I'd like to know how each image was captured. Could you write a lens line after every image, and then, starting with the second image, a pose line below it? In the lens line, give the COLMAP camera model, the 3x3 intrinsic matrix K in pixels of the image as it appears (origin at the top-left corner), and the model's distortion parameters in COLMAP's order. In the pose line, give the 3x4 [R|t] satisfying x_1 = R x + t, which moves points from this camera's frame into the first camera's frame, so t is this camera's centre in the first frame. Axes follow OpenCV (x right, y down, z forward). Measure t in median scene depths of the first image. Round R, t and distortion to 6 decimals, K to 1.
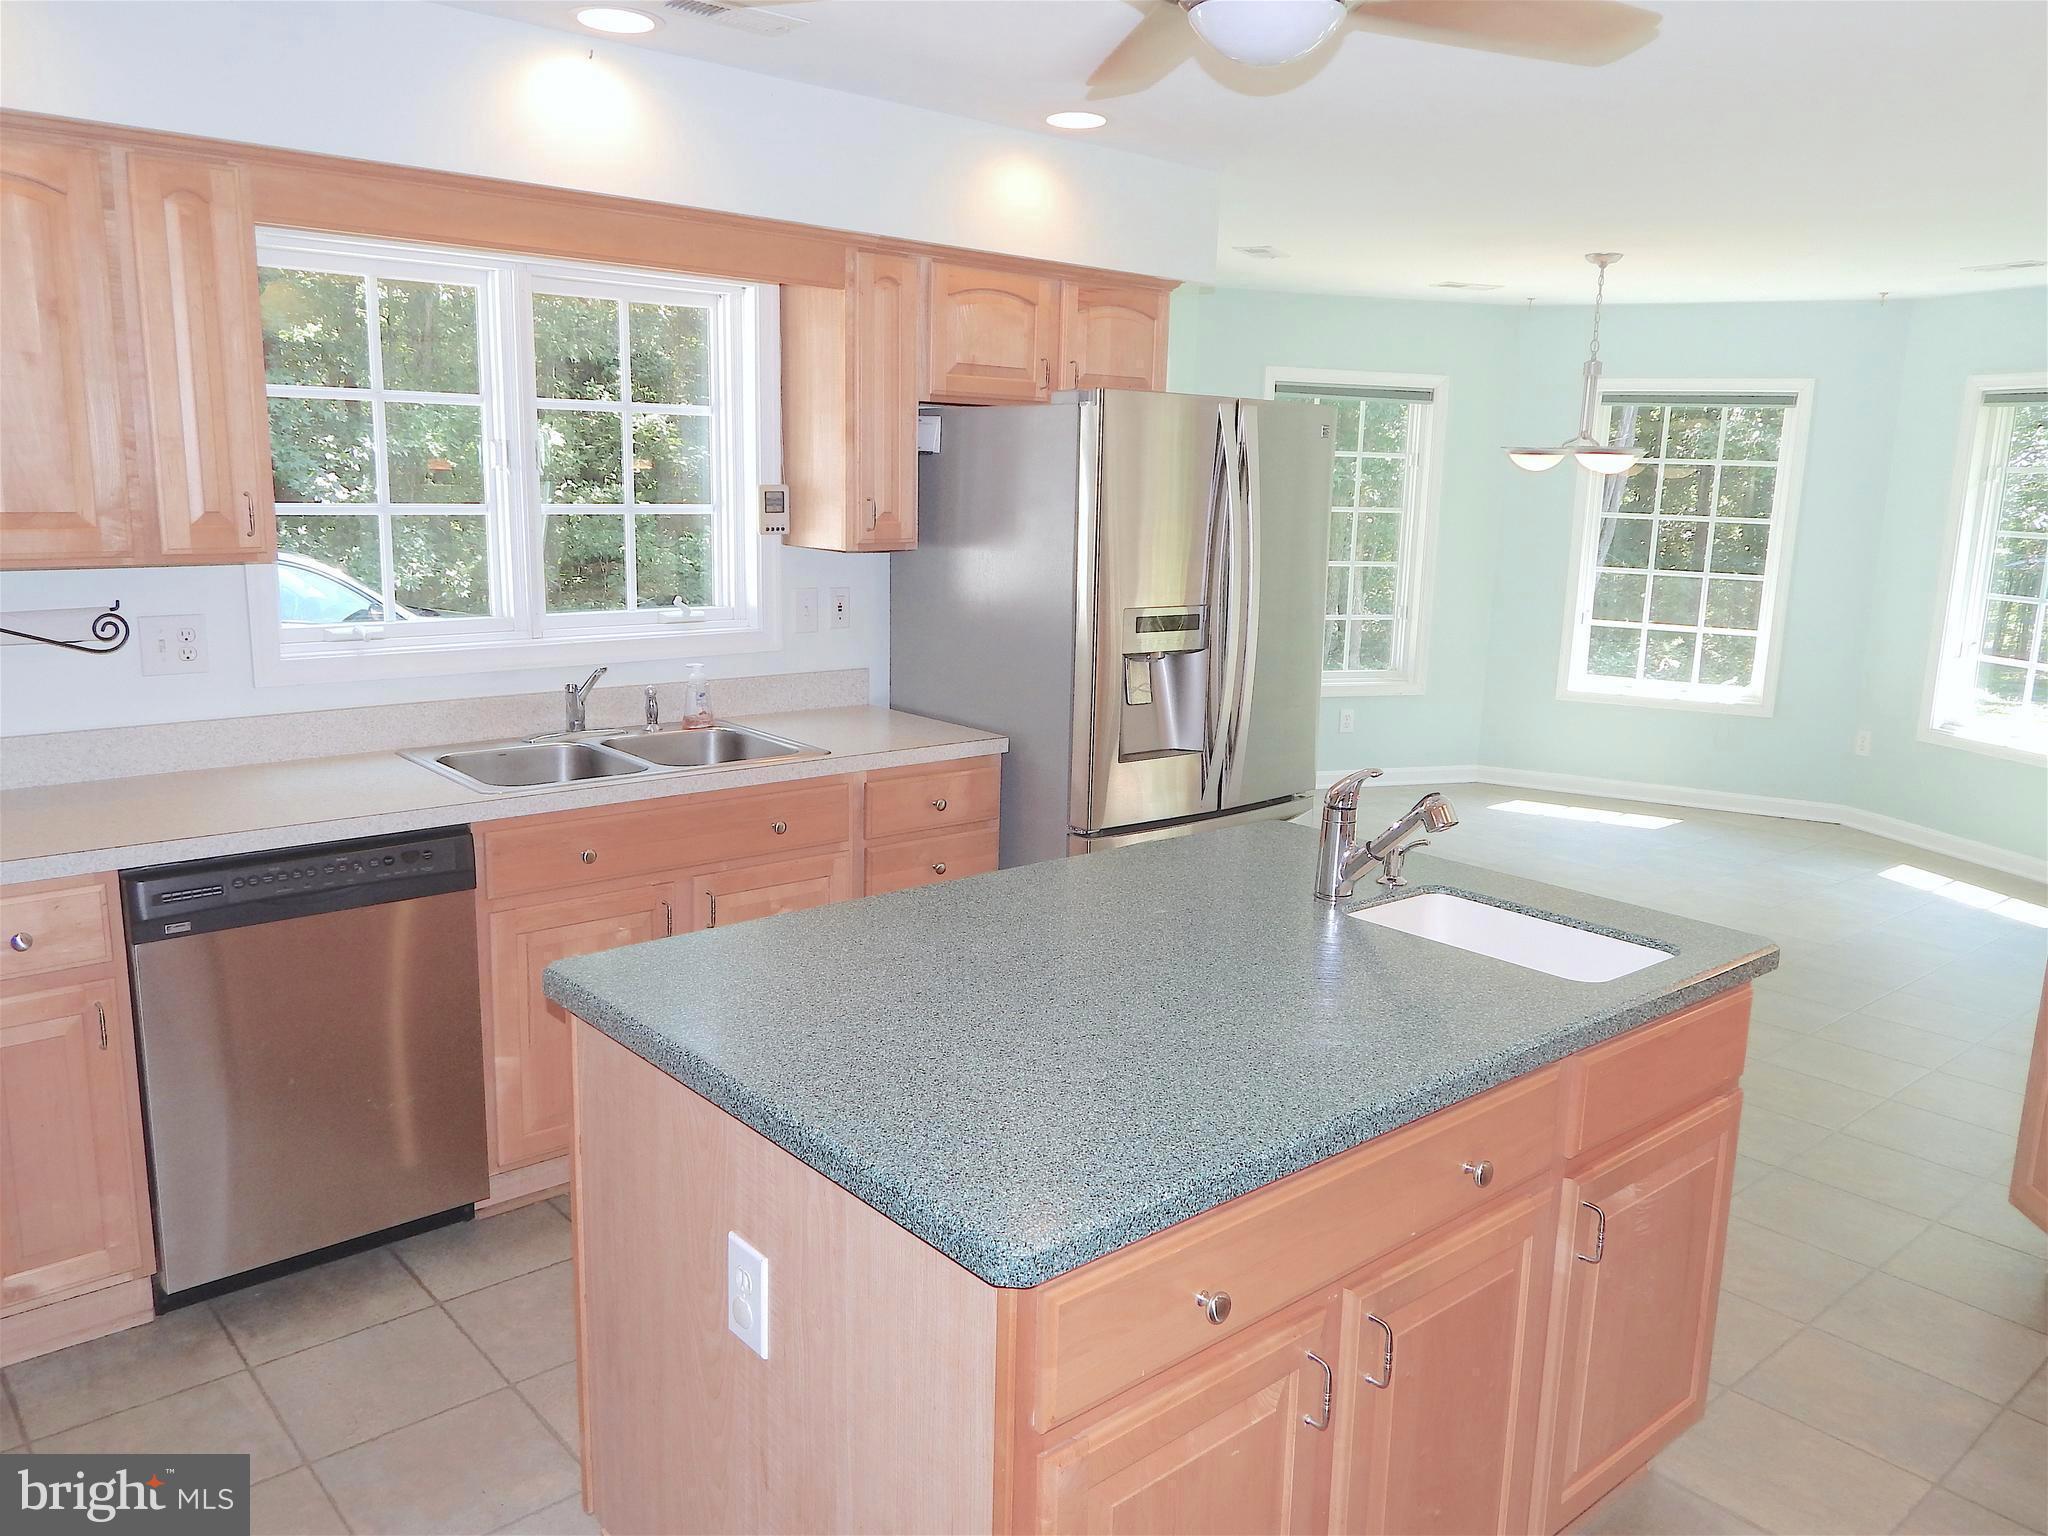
lens RADIAL K [[1513.3, 0, 1024.0], [0, 1513.3, 768.0], [0, 0, 1]] dist [-0.005371, -0.004927]
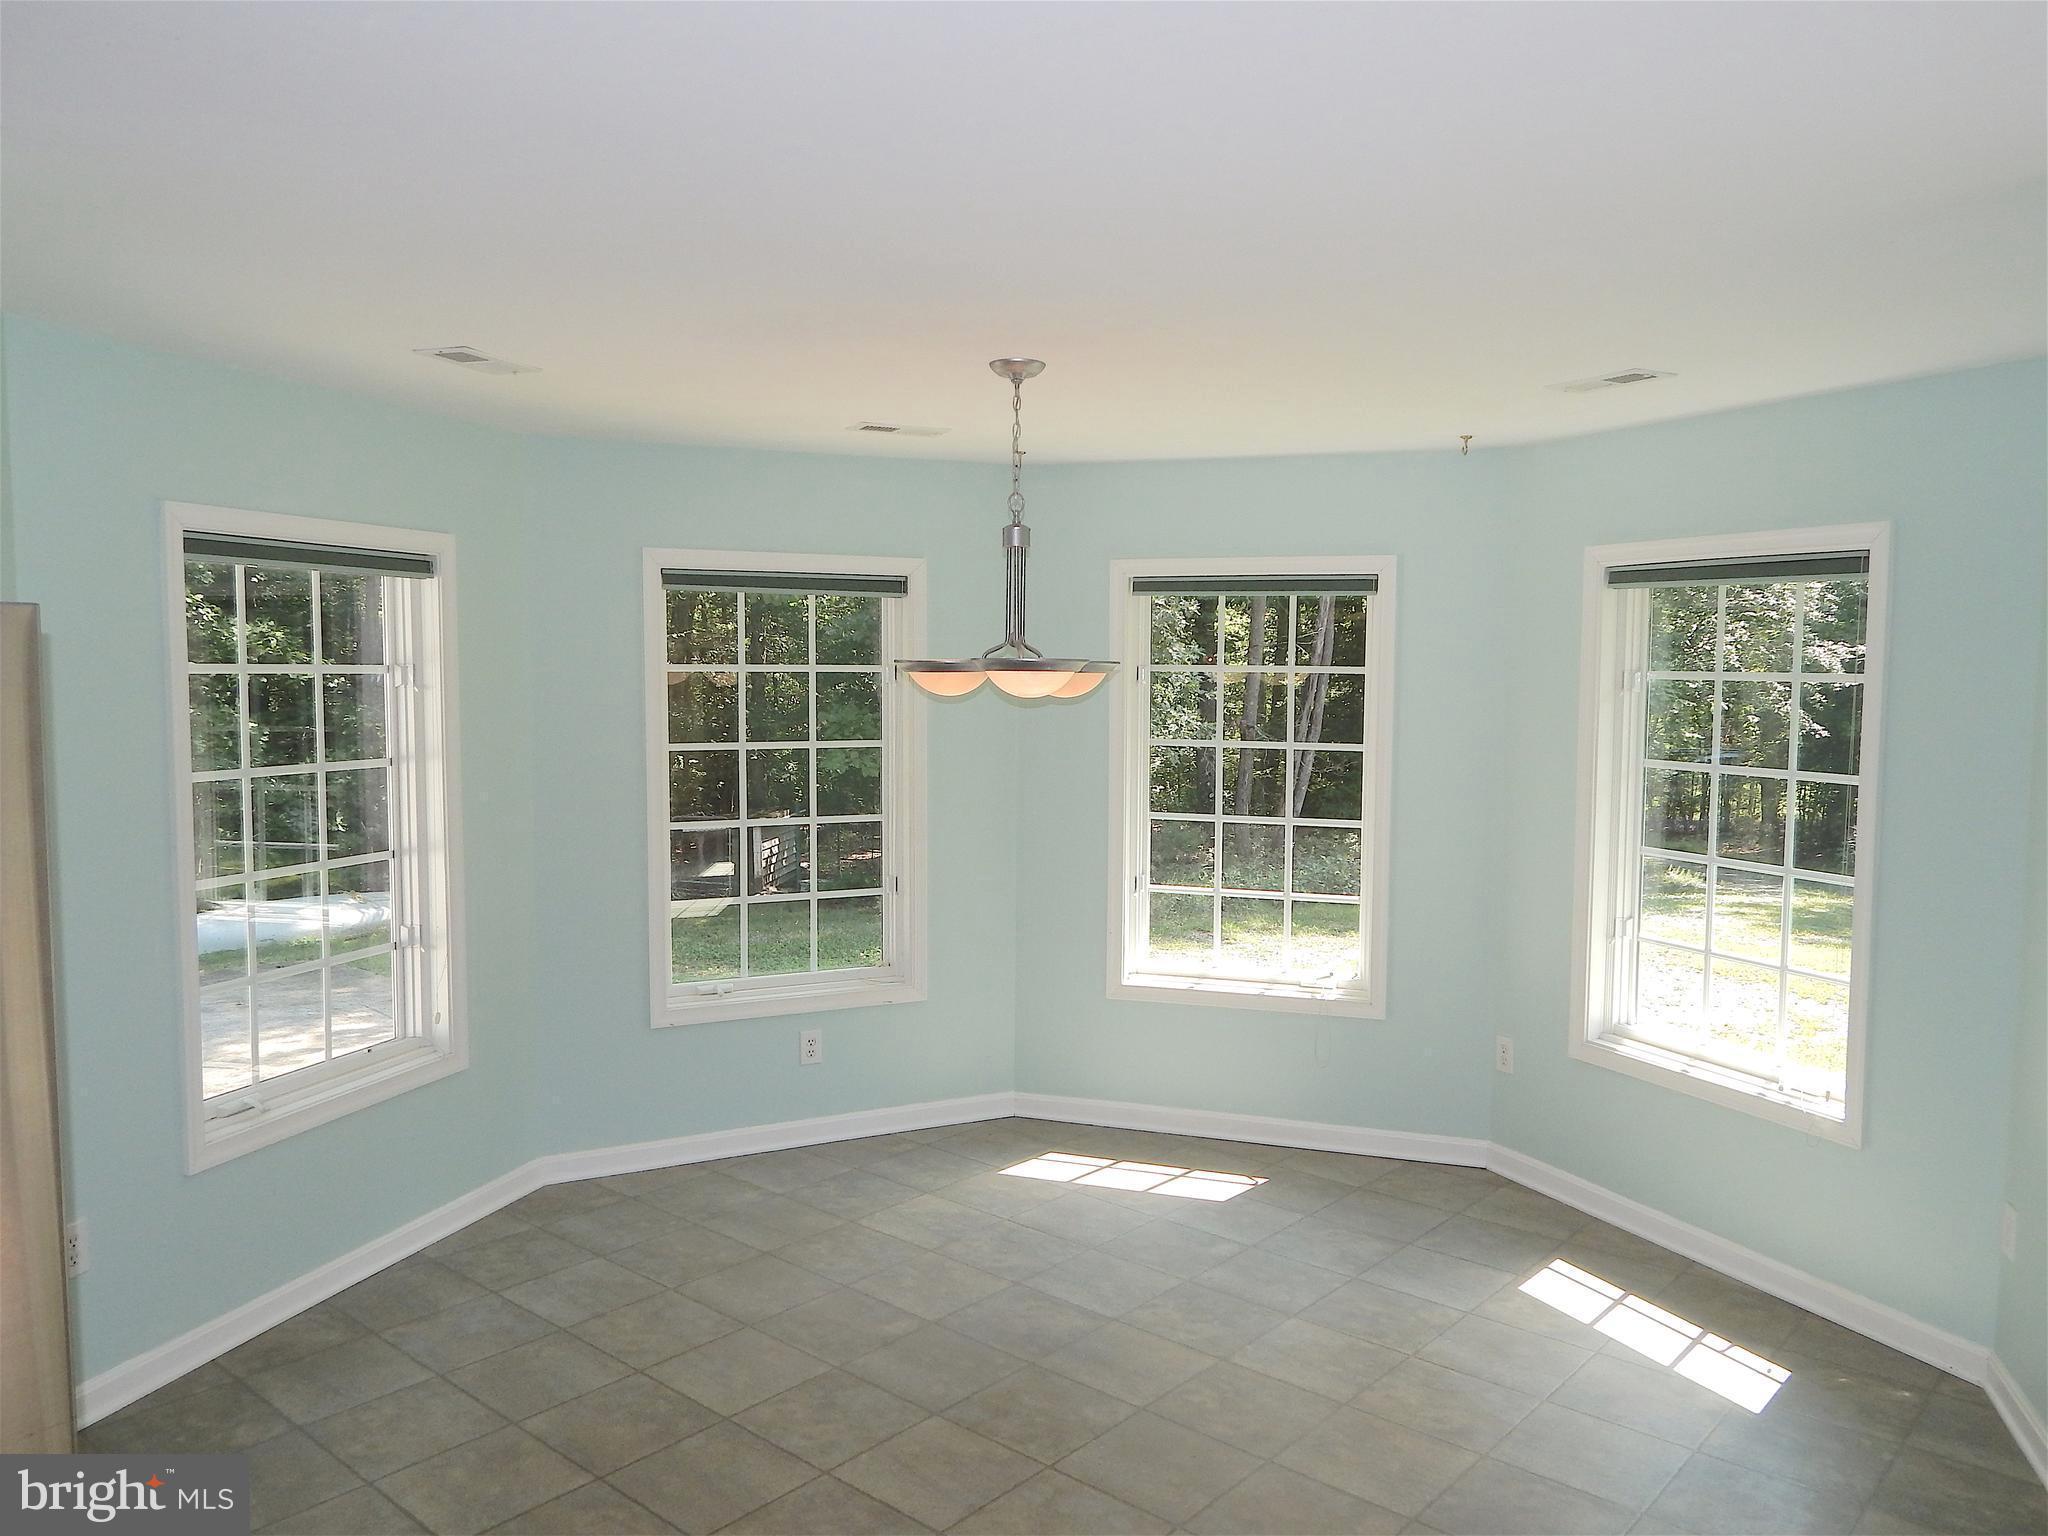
lens RADIAL K [[1513.3, 0, 1024.0], [0, 1513.3, 768.0], [0, 0, 1]] dist [-0.005371, -0.004927]
pose [[0.988744, -0.029798, 0.146622, 0.229817], [0.048015, 0.991328, -0.122321, -0.073265], [-0.141706, 0.127984, 0.981601, 0.313378]]
